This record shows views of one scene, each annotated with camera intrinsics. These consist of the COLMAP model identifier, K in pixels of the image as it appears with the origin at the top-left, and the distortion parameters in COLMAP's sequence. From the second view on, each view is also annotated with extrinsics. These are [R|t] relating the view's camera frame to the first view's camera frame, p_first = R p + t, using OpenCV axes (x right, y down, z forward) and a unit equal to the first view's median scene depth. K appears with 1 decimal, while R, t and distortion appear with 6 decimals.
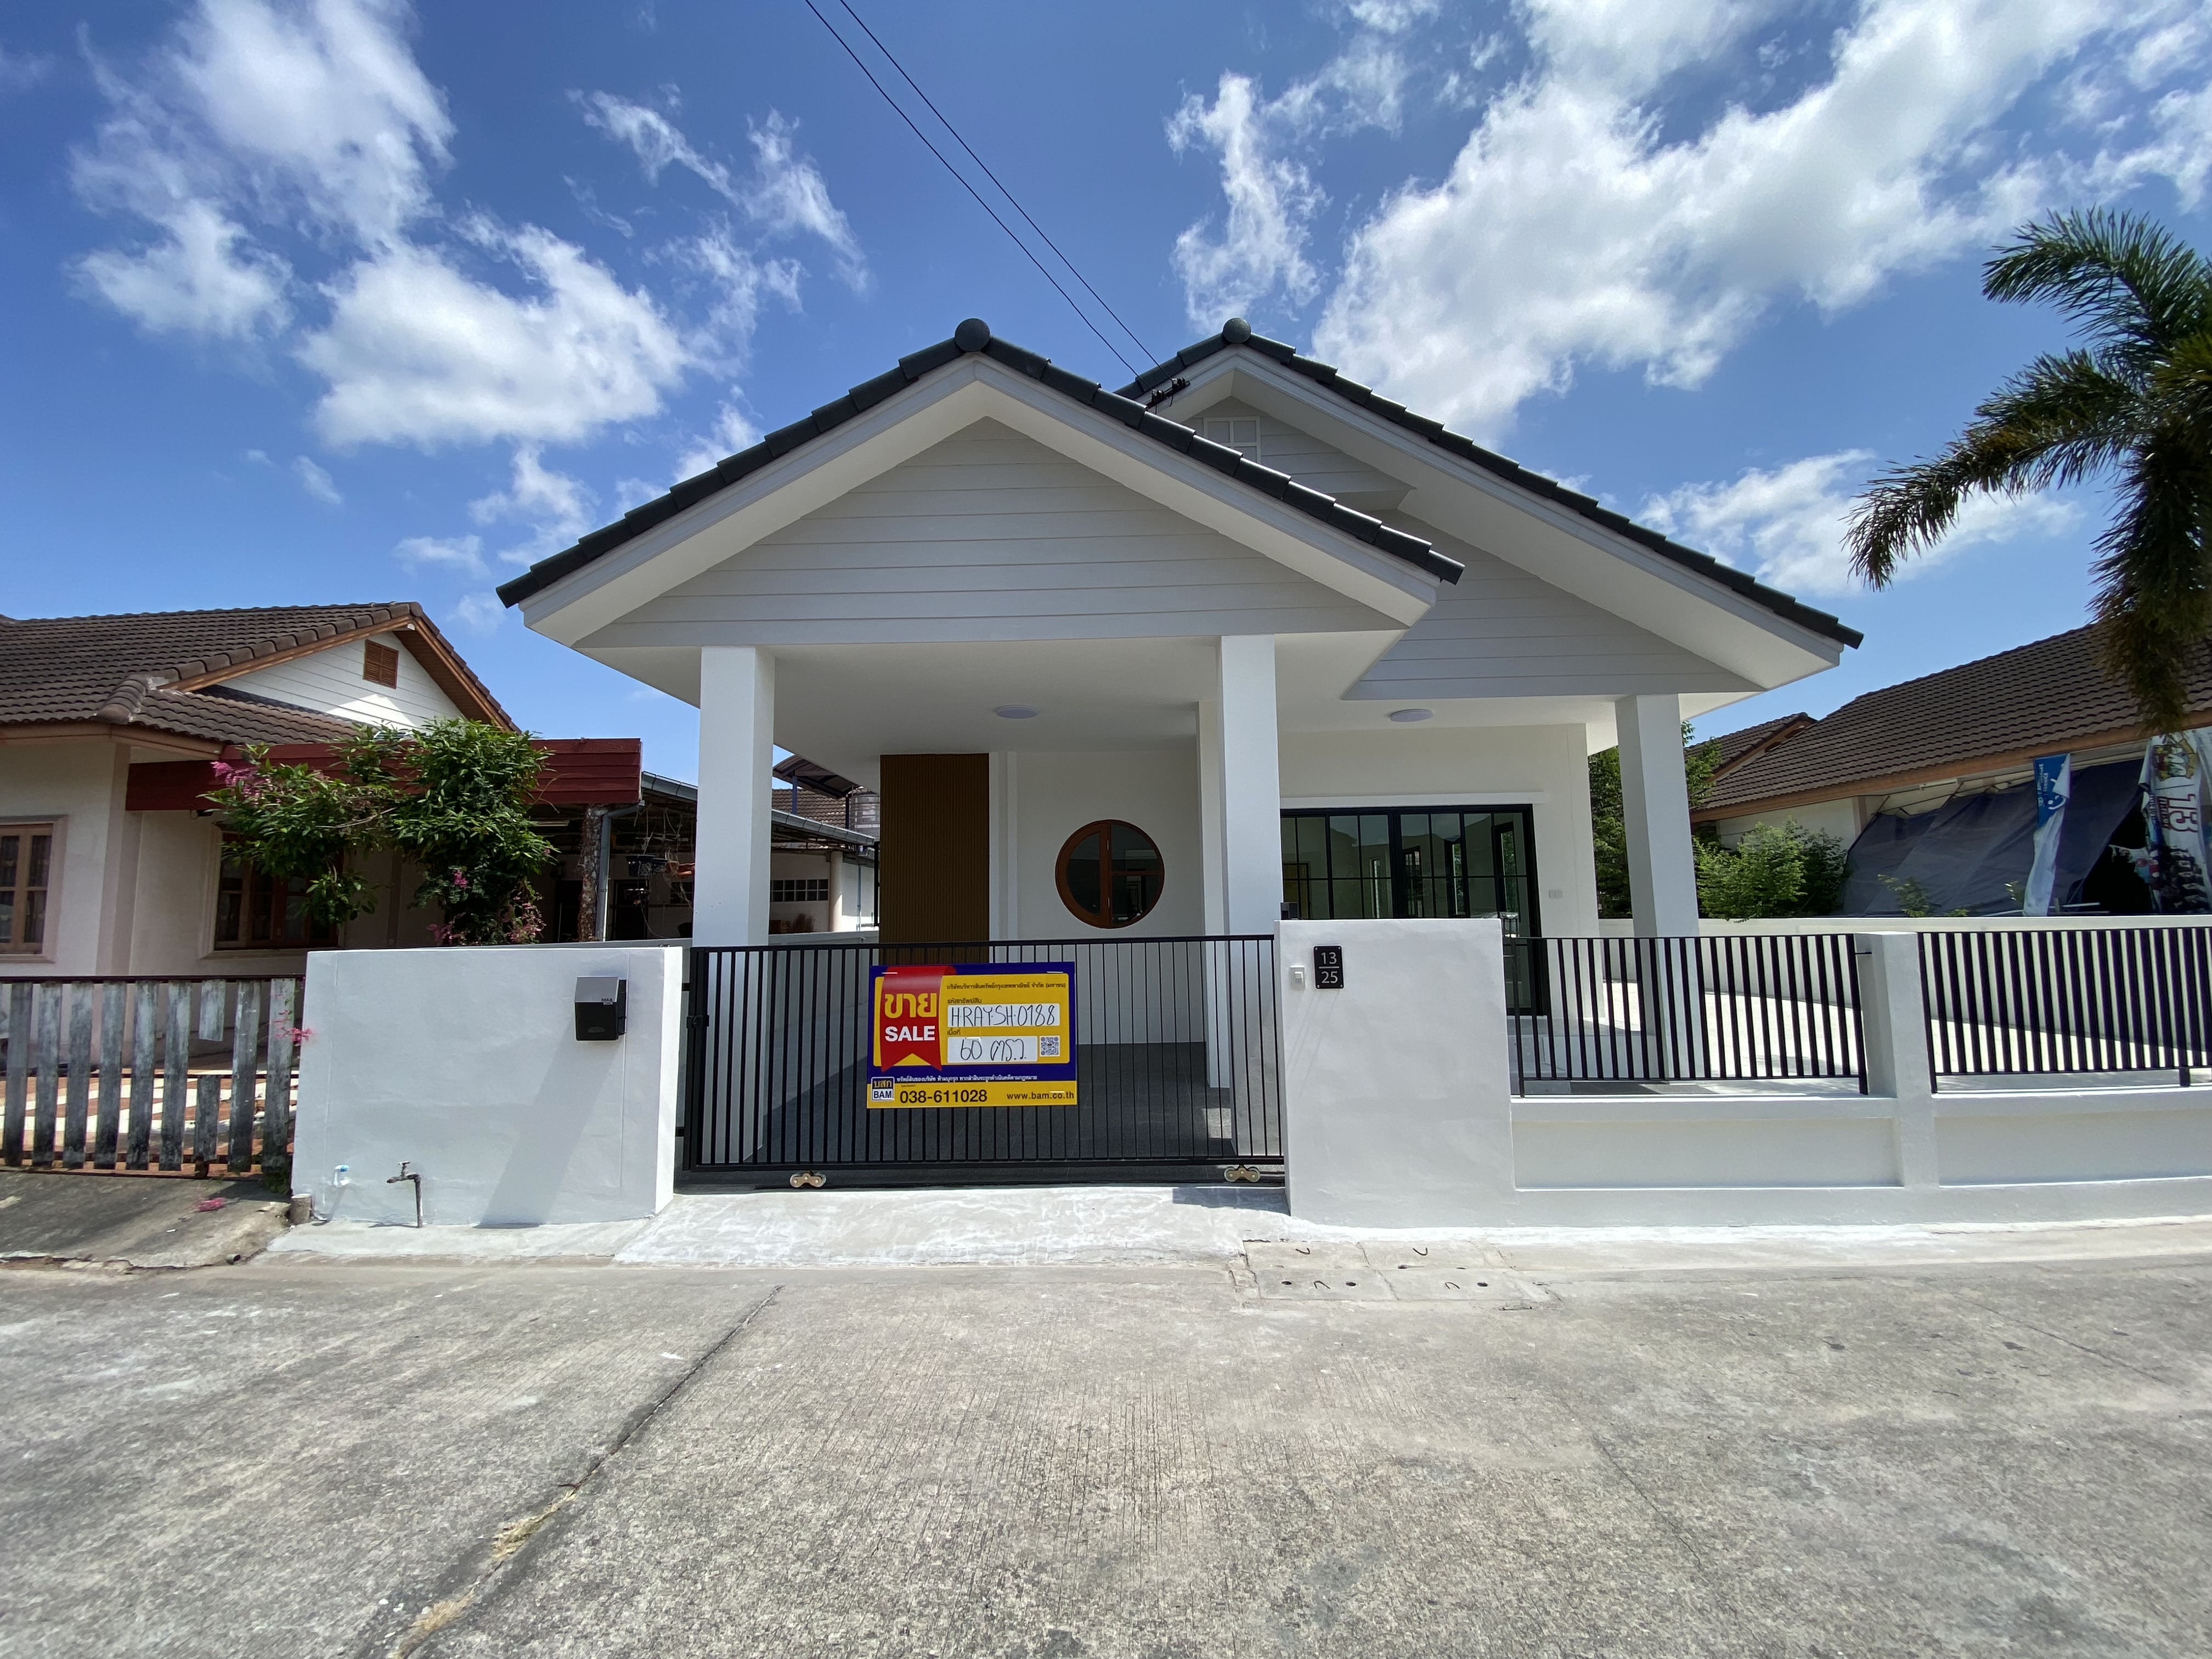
lens RADIAL K [[901.8, 0, 1114.0], [0, 901.8, 823.5], [0, 0, 1]] dist [0.014893, -0.018581]
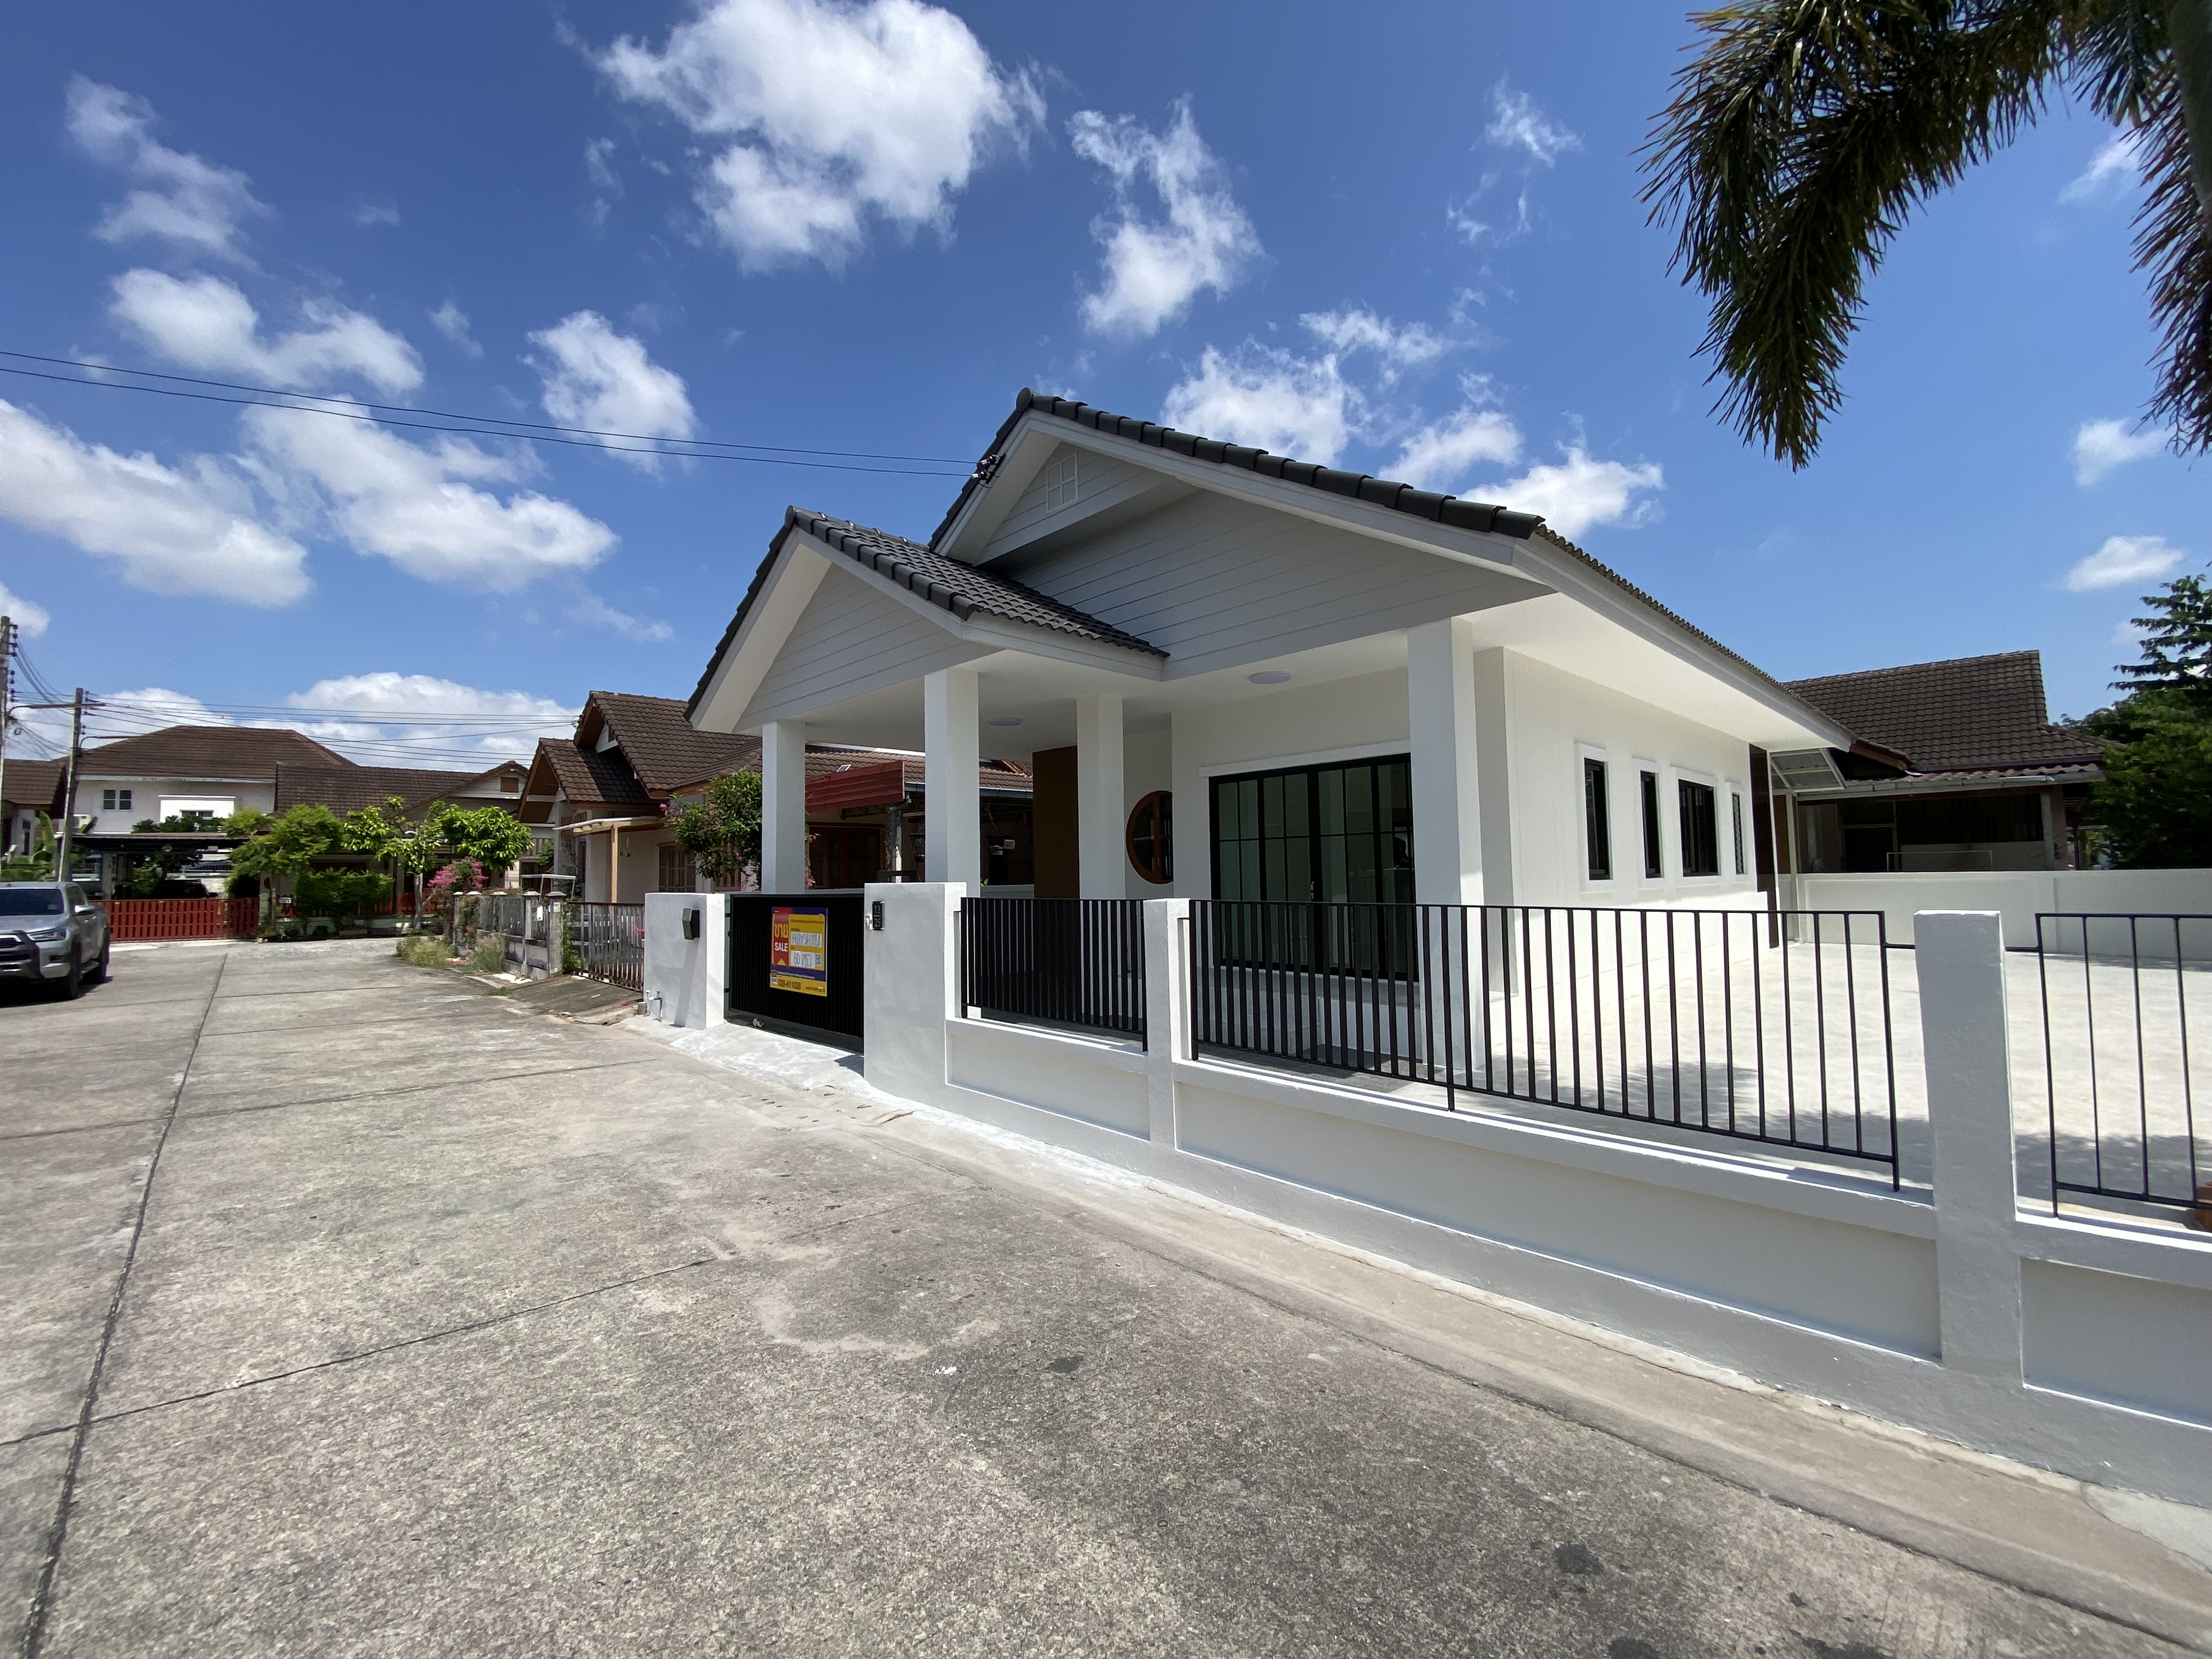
lens RADIAL K [[901.8, 0, 1114.0], [0, 901.8, 823.5], [0, 0, 1]] dist [0.014893, -0.018581]
pose [[0.713820, -0.040241, -0.699172, 1.277363], [0.079610, 0.996539, 0.023922, 0.006817], [0.695790, -0.072737, 0.714553, 0.201280]]
